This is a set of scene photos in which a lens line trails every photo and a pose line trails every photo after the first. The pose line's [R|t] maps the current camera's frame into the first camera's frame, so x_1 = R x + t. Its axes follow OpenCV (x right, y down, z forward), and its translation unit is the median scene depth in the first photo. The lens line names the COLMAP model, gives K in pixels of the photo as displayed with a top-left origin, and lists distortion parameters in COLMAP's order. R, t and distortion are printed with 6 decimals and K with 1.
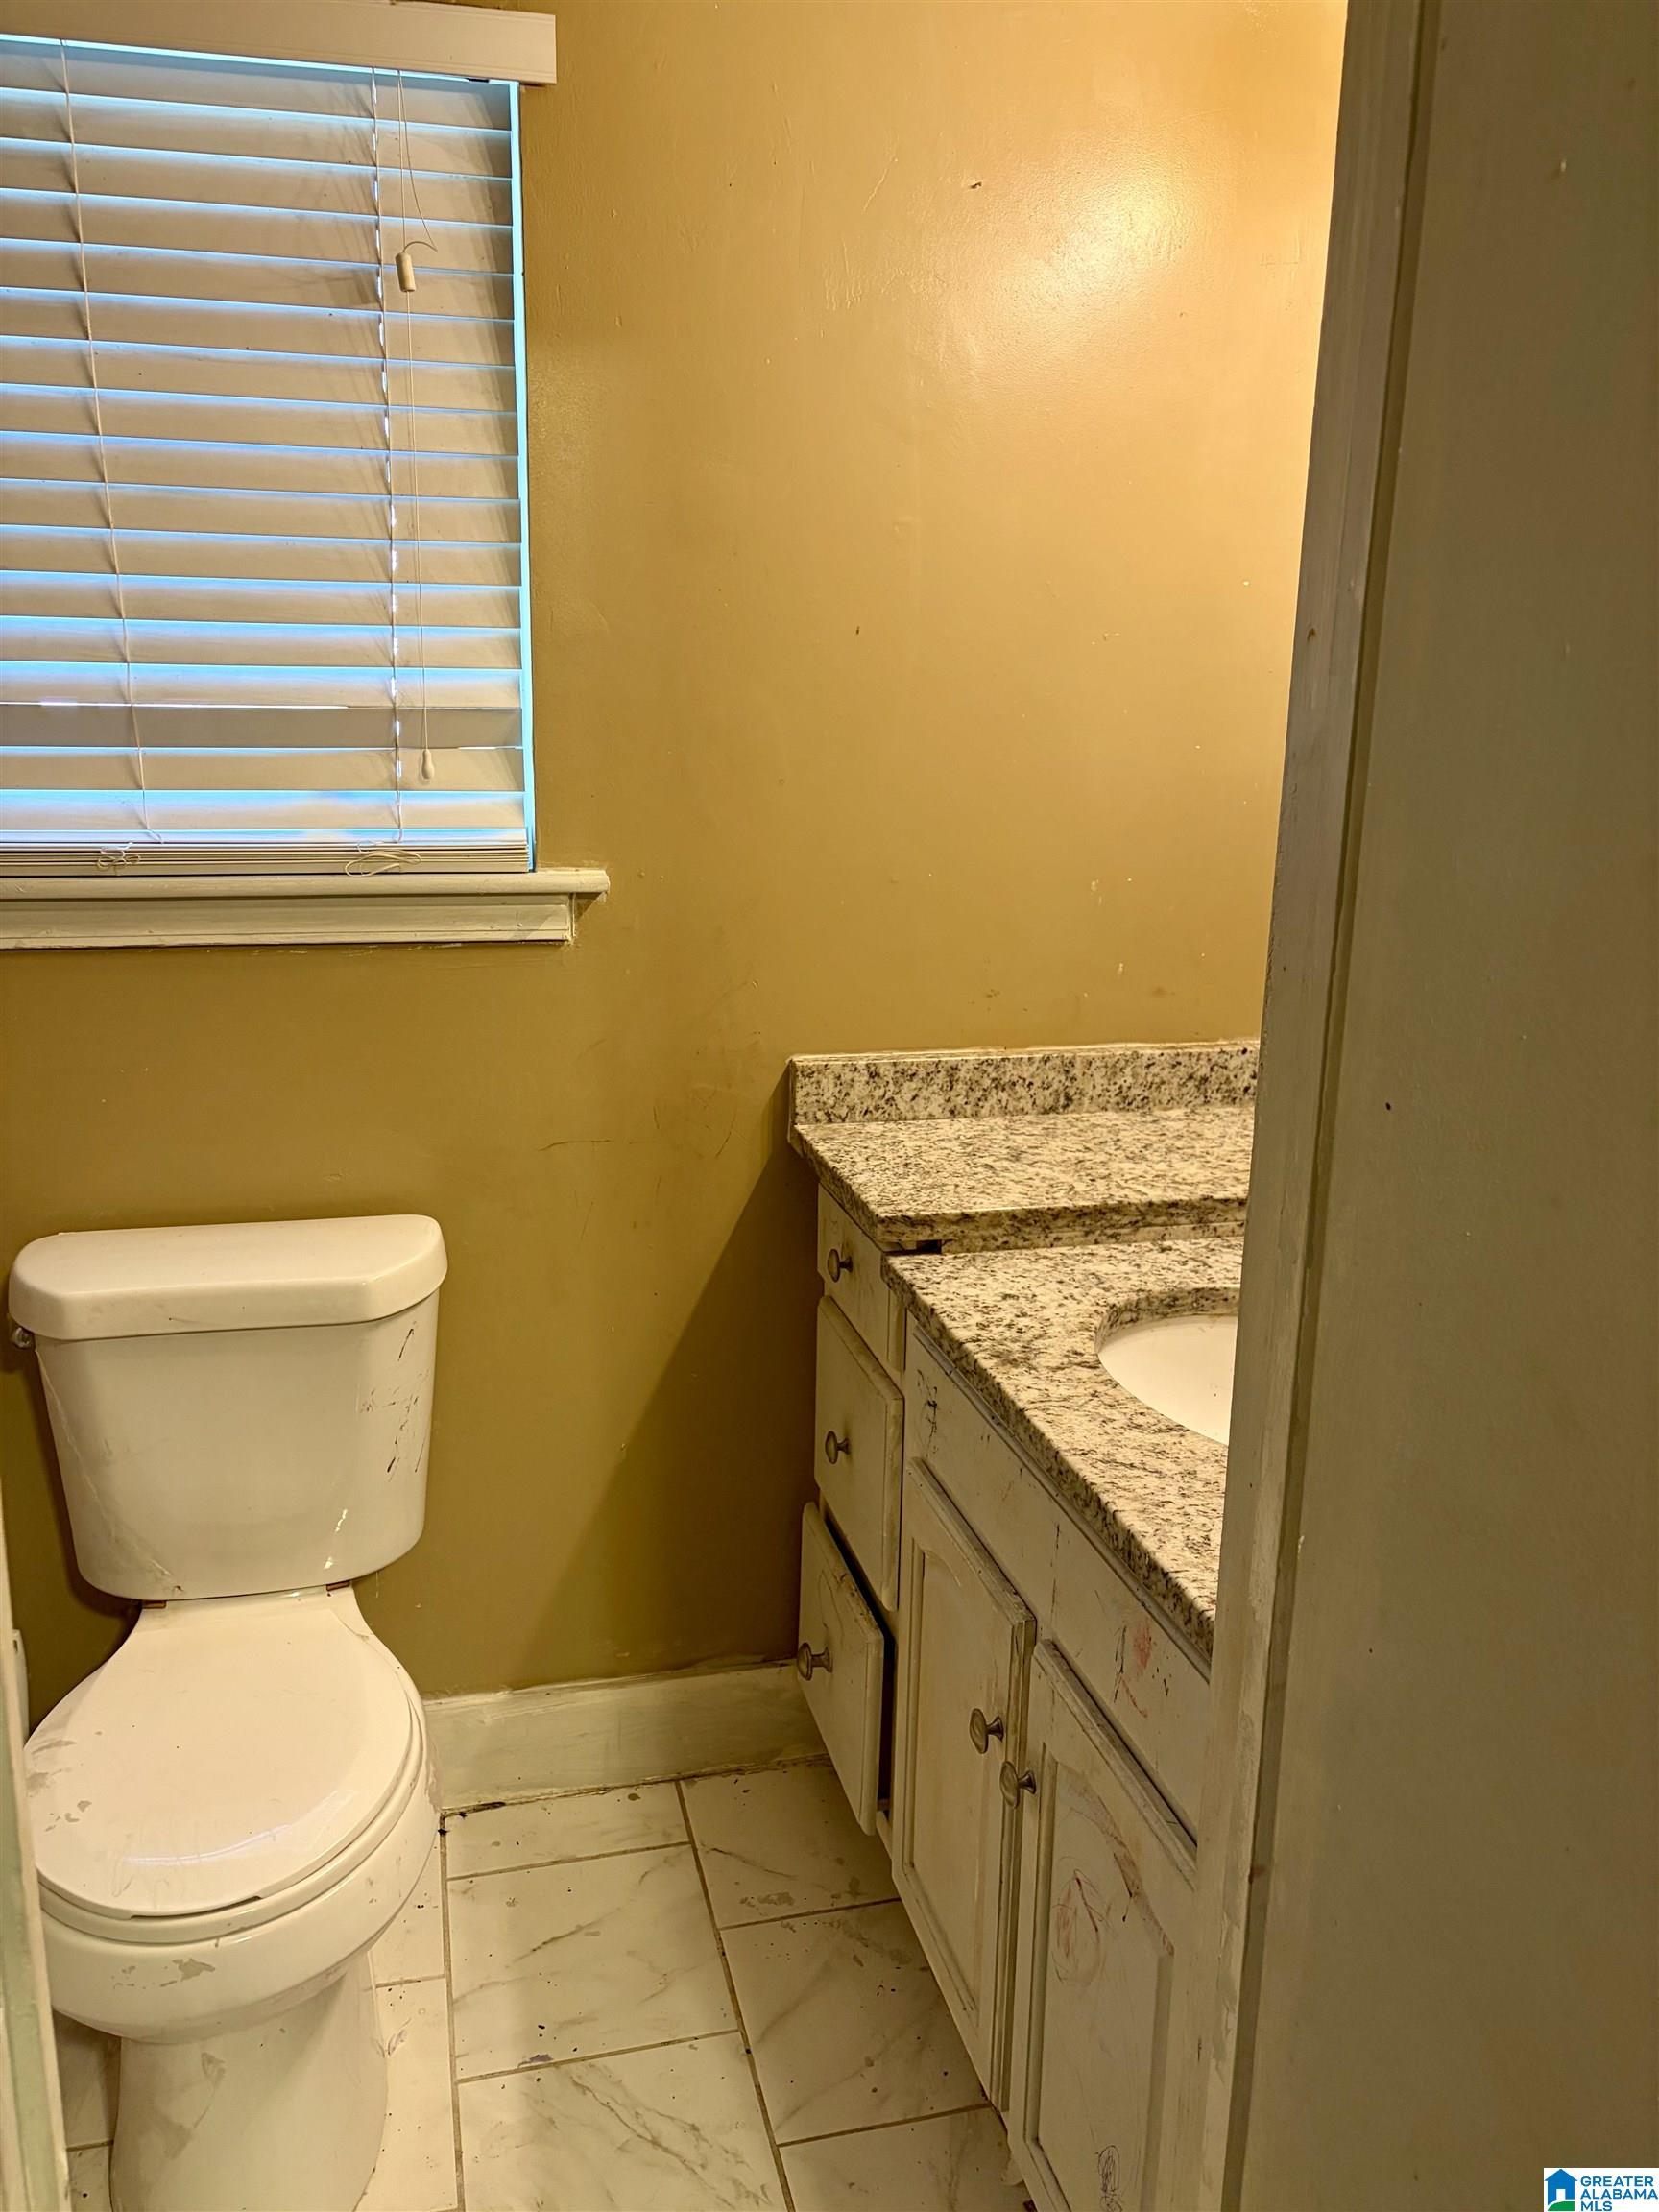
lens RADIAL K [[1682.9, 0, 819.4], [0, 1682.9, 1113.5], [0, 0, 1]] dist [0.071249, -0.063114]
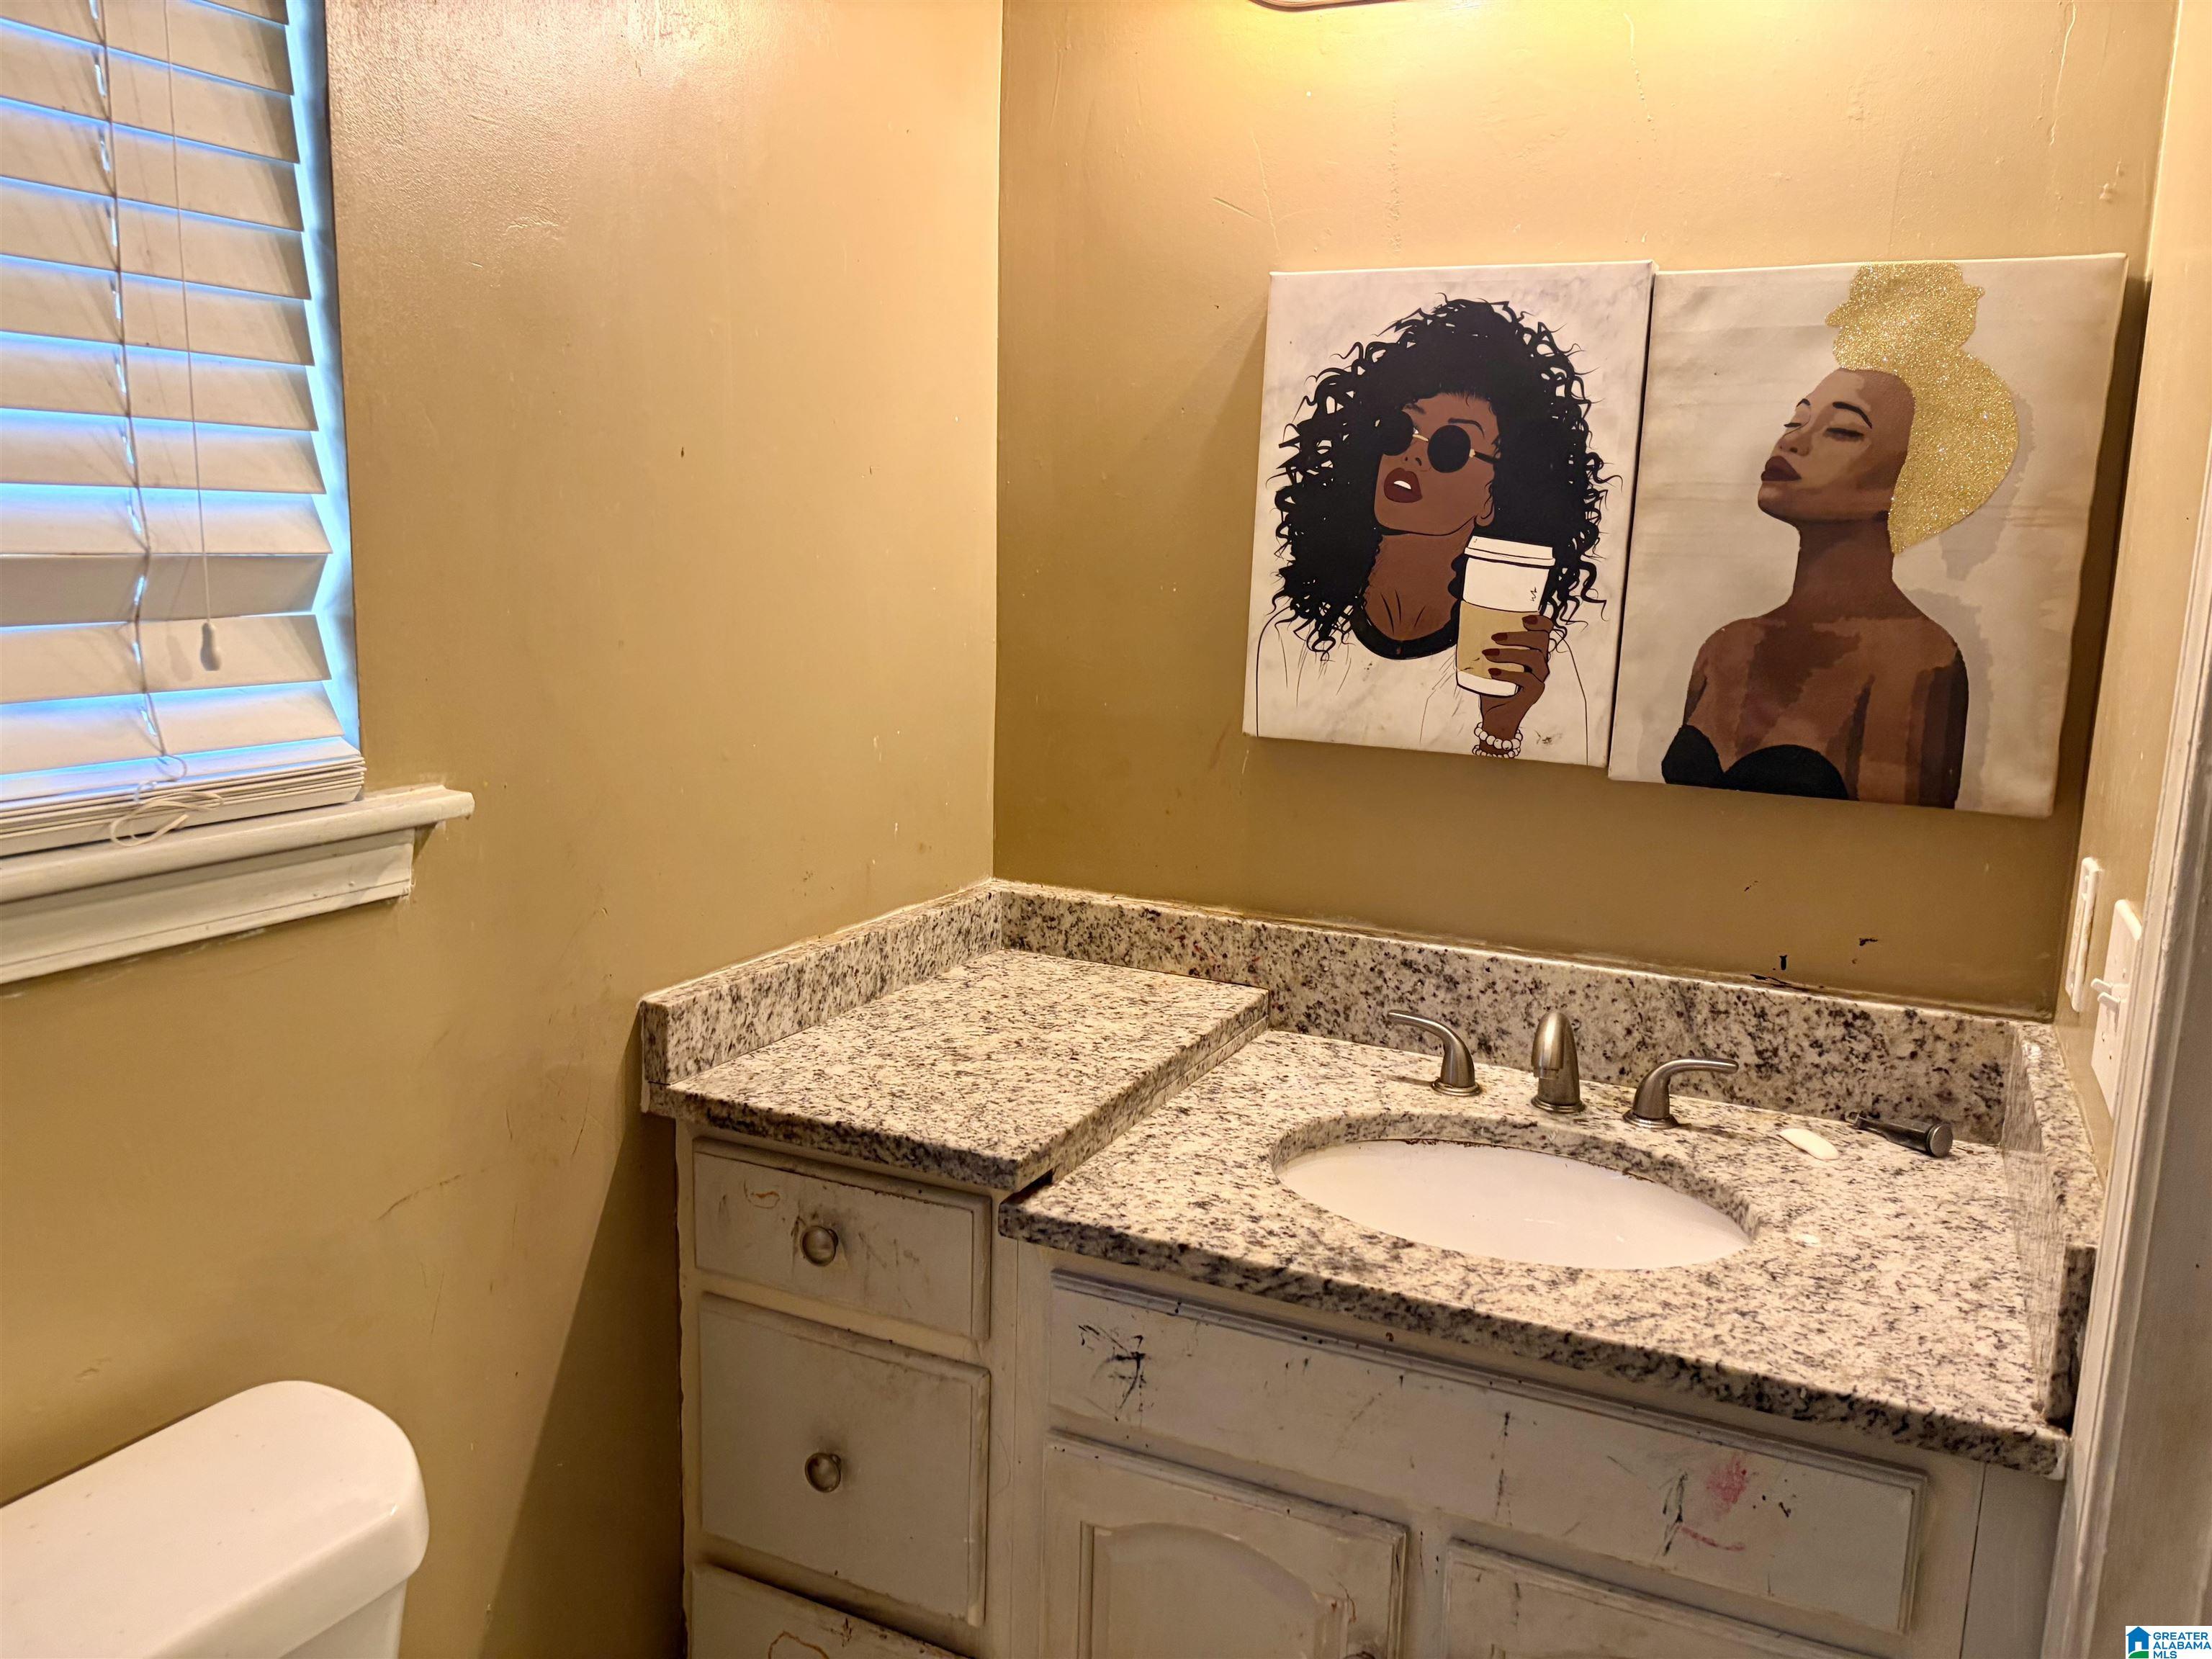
lens RADIAL K [[1682.9, 0, 1099.5], [0, 1682.9, 829.5], [0, 0, 1]] dist [0.071249, -0.063114]
pose [[0.626607, -0.131517, 0.768158, -0.481470], [0.162278, 0.986072, 0.036451, -0.107206], [-0.762253, 0.101815, 0.639221, 0.359487]]
